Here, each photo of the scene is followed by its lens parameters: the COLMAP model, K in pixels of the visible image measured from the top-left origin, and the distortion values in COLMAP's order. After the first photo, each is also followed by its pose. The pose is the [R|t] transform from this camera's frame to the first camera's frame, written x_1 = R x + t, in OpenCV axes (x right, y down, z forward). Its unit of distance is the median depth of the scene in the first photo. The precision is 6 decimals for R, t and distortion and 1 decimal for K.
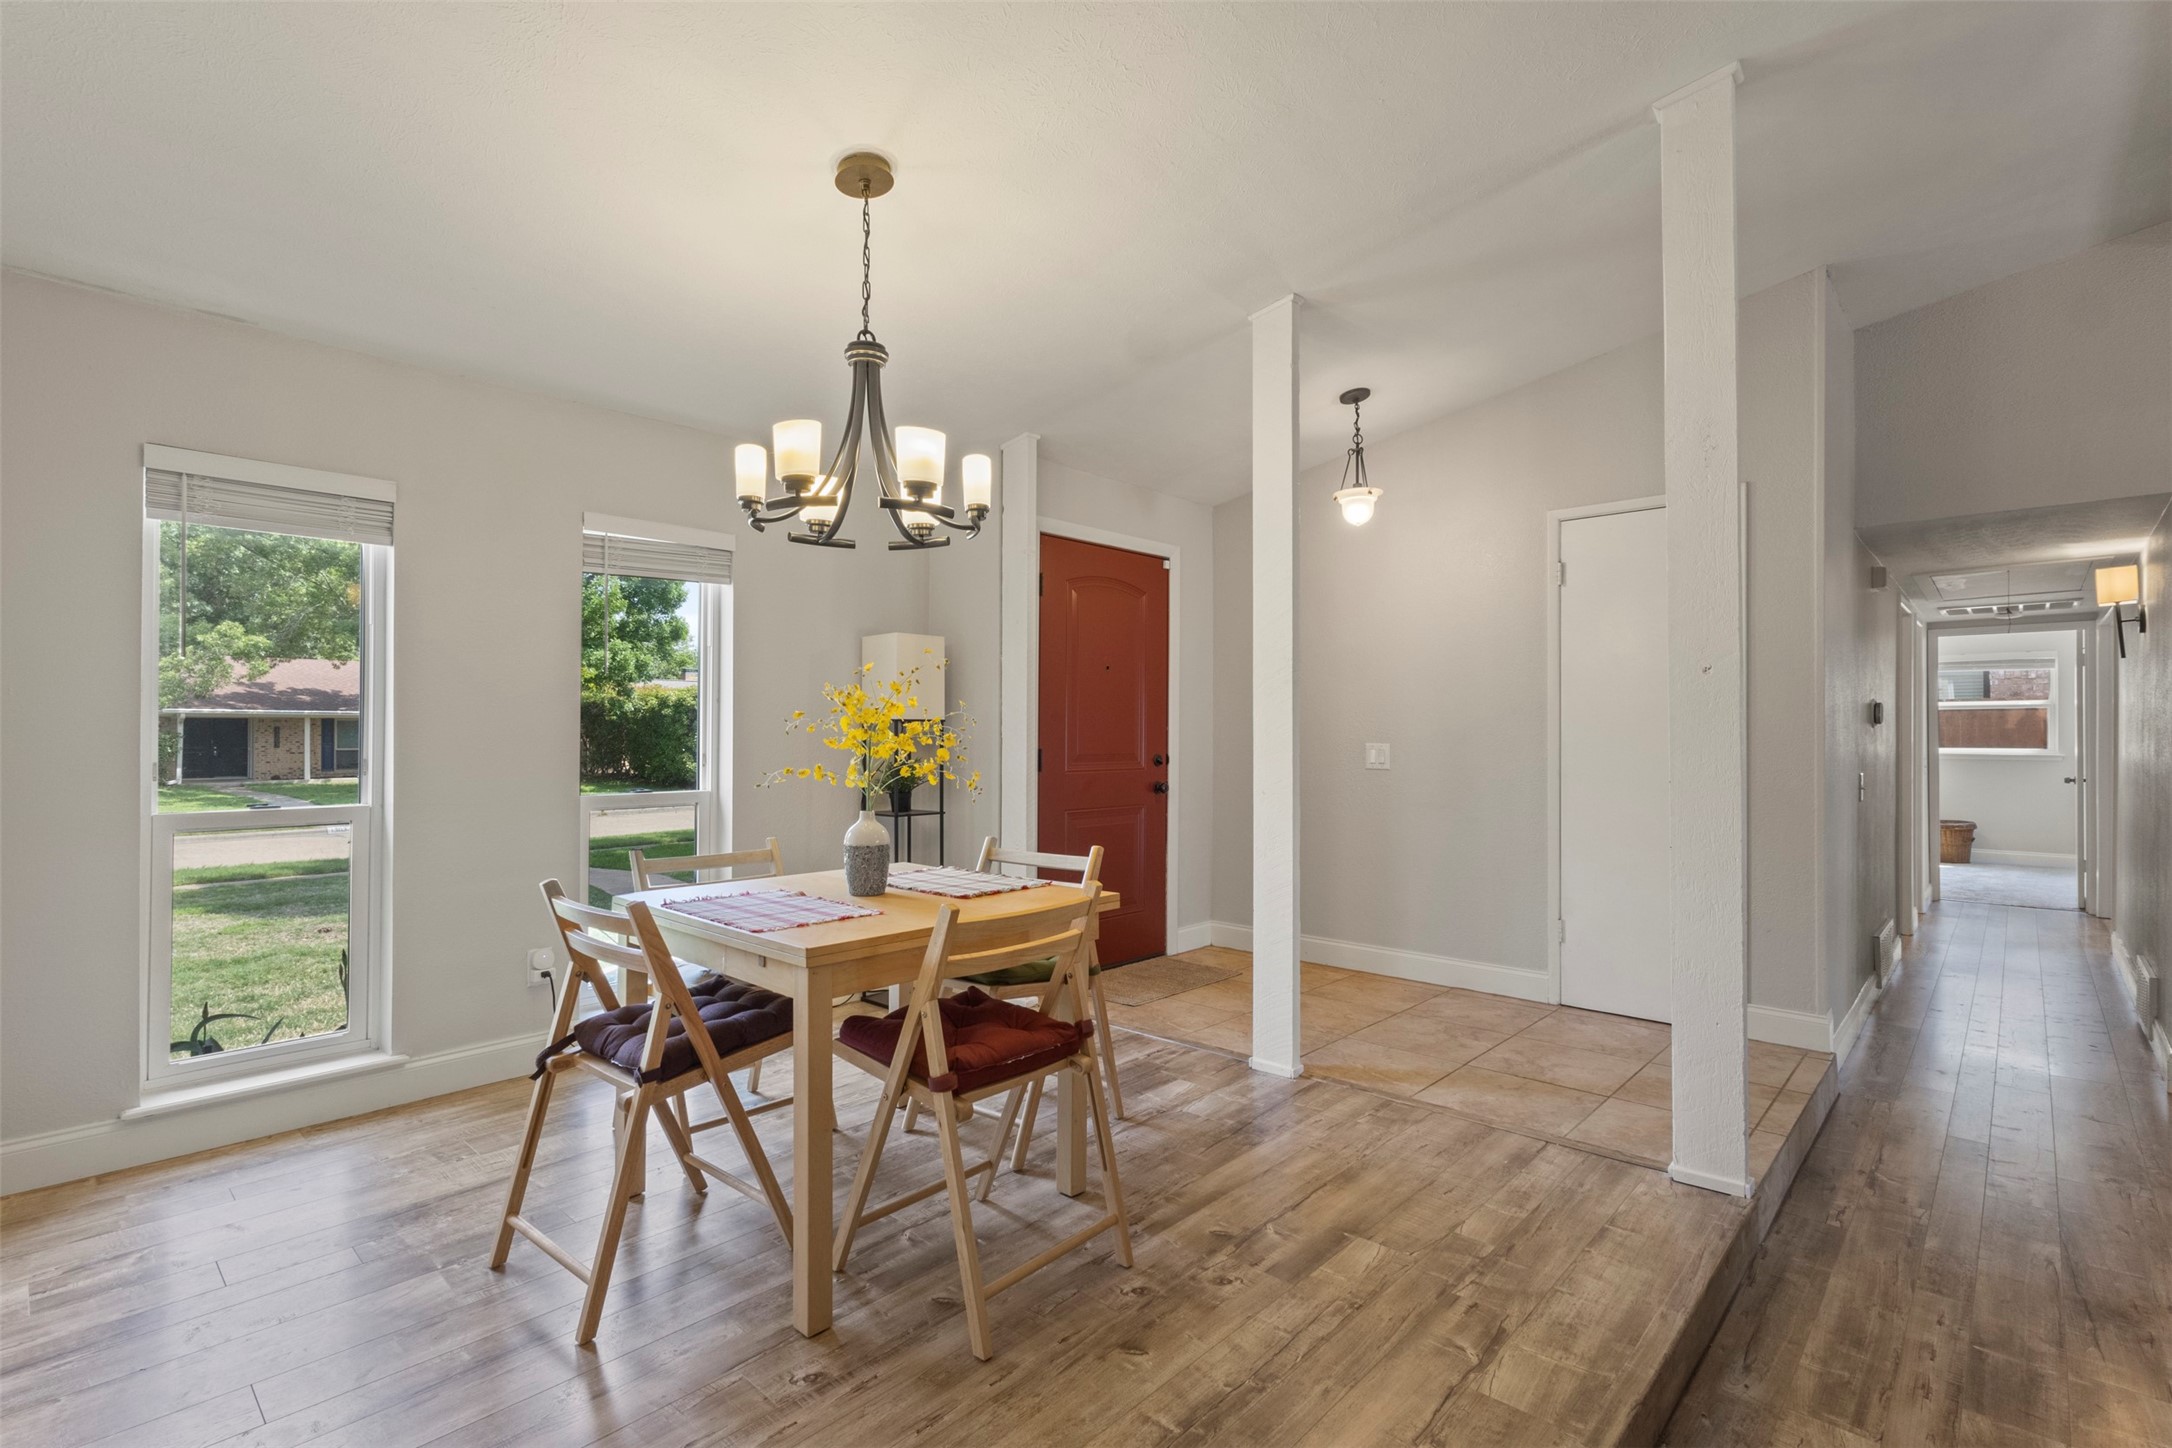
lens RADIAL K [[1017.1, 0, 1071.4], [0, 1017.1, 721.7], [0, 0, 1]] dist [-0.000052, 0.002449]
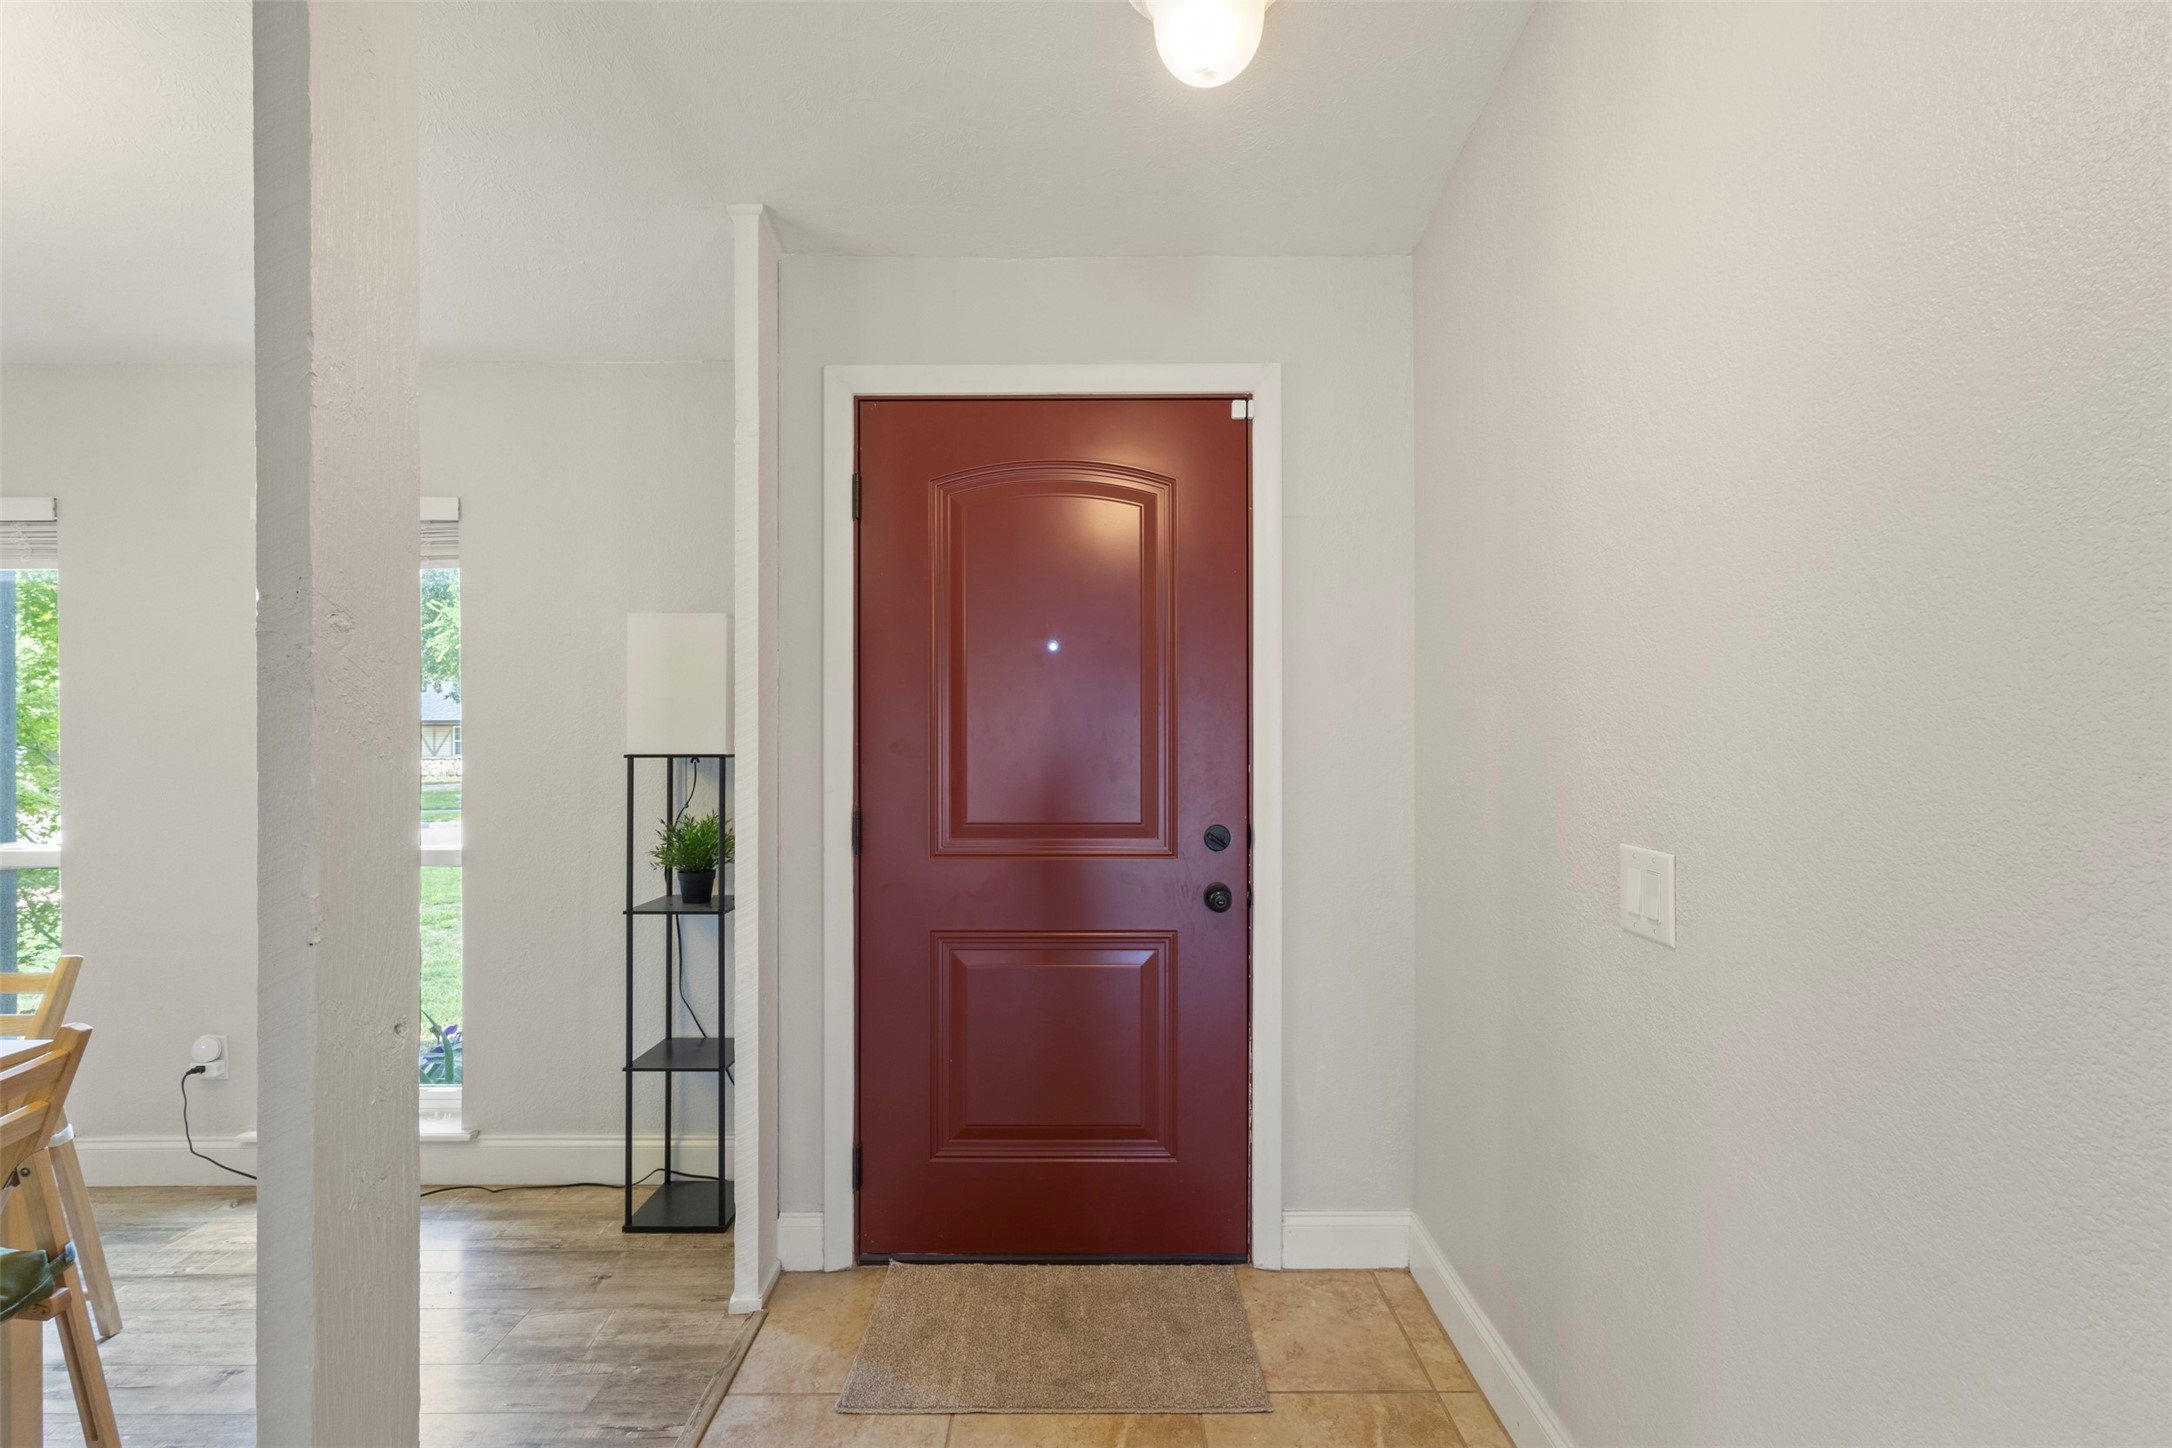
lens RADIAL K [[993.6, 0, 1086.1], [0, 993.6, 723.5], [0, 0, 1]] dist [0.002845, 0.000112]
pose [[0.680291, -0.004281, -0.732930, 0.373091], [0.007524, 0.999971, 0.001143, -0.014464], [0.732904, -0.006292, 0.680303, 0.643776]]
